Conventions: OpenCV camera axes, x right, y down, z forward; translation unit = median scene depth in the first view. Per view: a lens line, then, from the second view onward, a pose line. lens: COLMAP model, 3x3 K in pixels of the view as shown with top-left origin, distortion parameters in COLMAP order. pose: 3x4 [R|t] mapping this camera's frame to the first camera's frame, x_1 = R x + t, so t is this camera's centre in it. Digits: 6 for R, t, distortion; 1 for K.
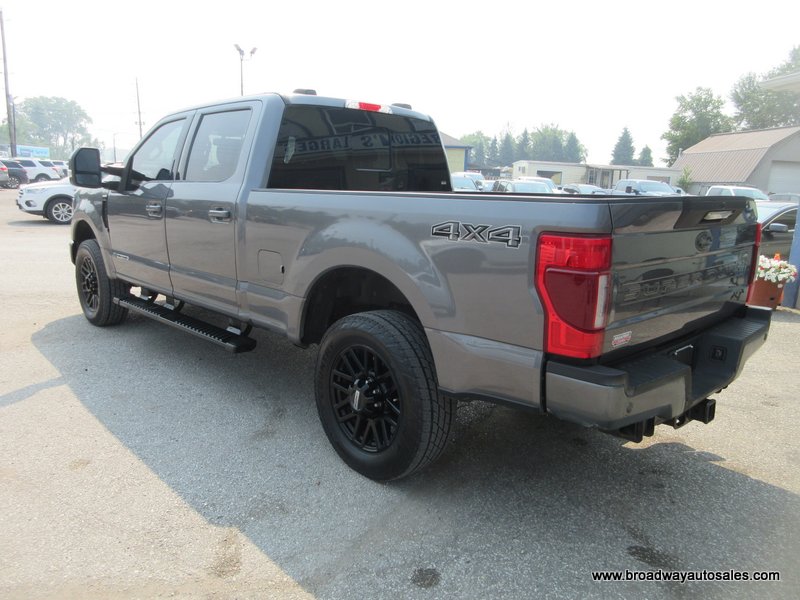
lens RADIAL K [[601.8, 0, 400.0], [0, 601.8, 300.0], [0, 0, 1]] dist [0.012758, 0.001273]
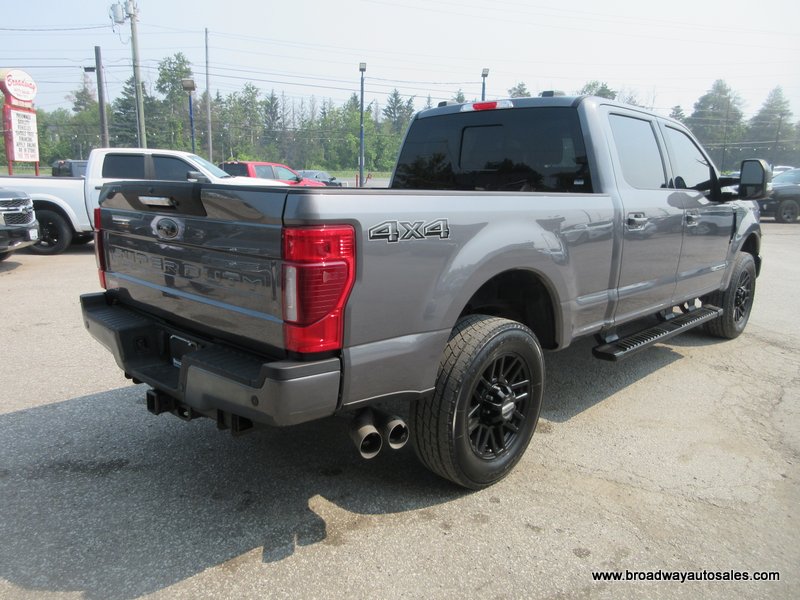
lens RADIAL K [[602.5, 0, 400.0], [0, 602.5, 300.0], [0, 0, 1]] dist [0.005122, -0.000016]
pose [[0.039648, 0.170588, -0.984544, 0.831943], [-0.208091, 0.965125, 0.158843, -0.121287], [0.977306, 0.198577, 0.073763, 0.732716]]
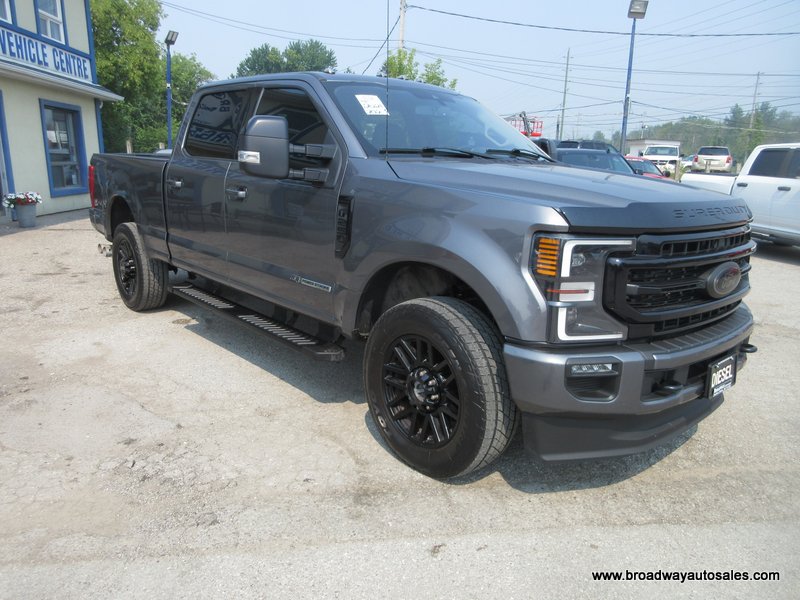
lens RADIAL K [[602.5, 0, 400.0], [0, 602.5, 300.0], [0, 0, 1]] dist [0.005122, -0.000016]
pose [[-0.997518, -0.066803, 0.022262, -0.319541], [-0.051705, 0.909517, 0.412439, -0.401138], [-0.047800, 0.410264, -0.910713, 1.987028]]
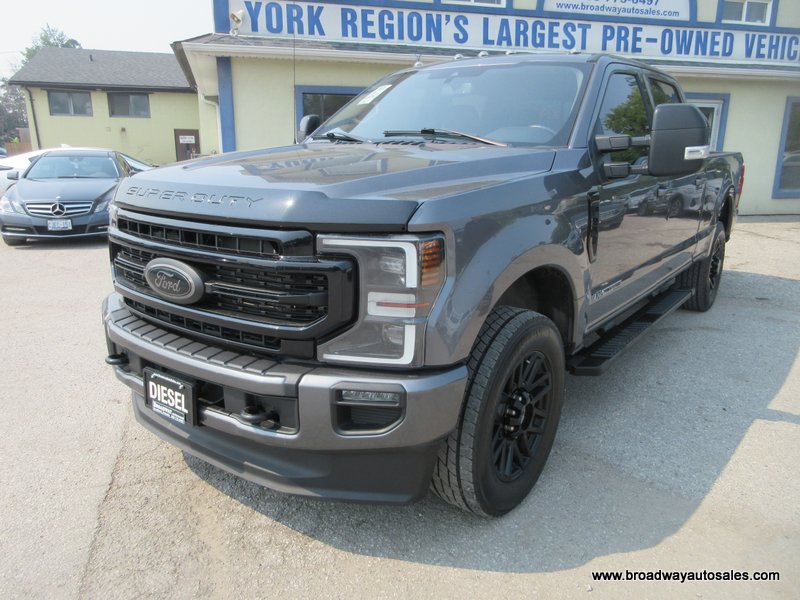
lens RADIAL K [[601.8, 0, 400.0], [0, 601.8, 300.0], [0, 0, 1]] dist [0.012758, 0.001273]
pose [[-0.158780, -0.277190, 0.947605, -1.059246], [0.177642, 0.936097, 0.303589, -0.297917], [-0.971201, 0.216538, -0.099393, 1.343696]]
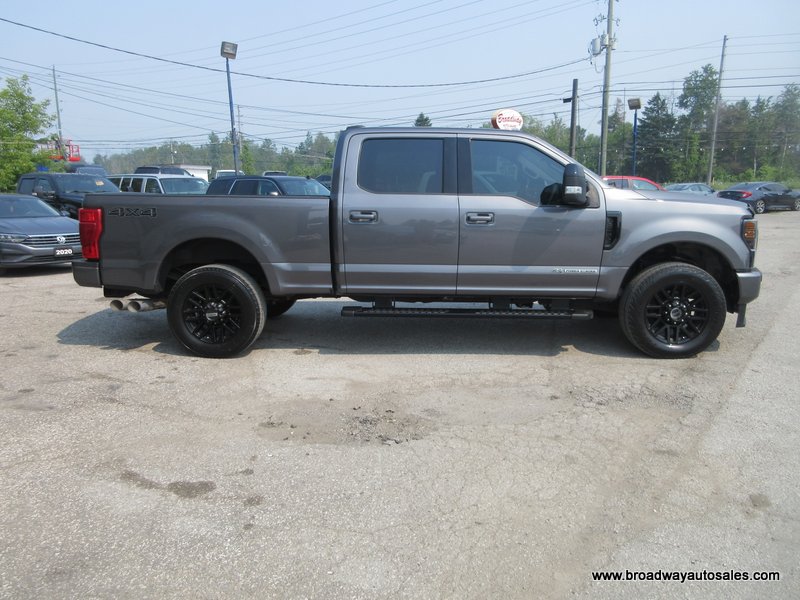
lens RADIAL K [[601.8, 0, 400.0], [0, 601.8, 300.0], [0, 0, 1]] dist [0.012758, 0.001273]
pose [[-0.720530, 0.097668, -0.686511, 0.759835], [-0.152150, 0.943637, 0.293938, -0.342813], [0.676526, 0.316244, -0.665058, 1.863248]]
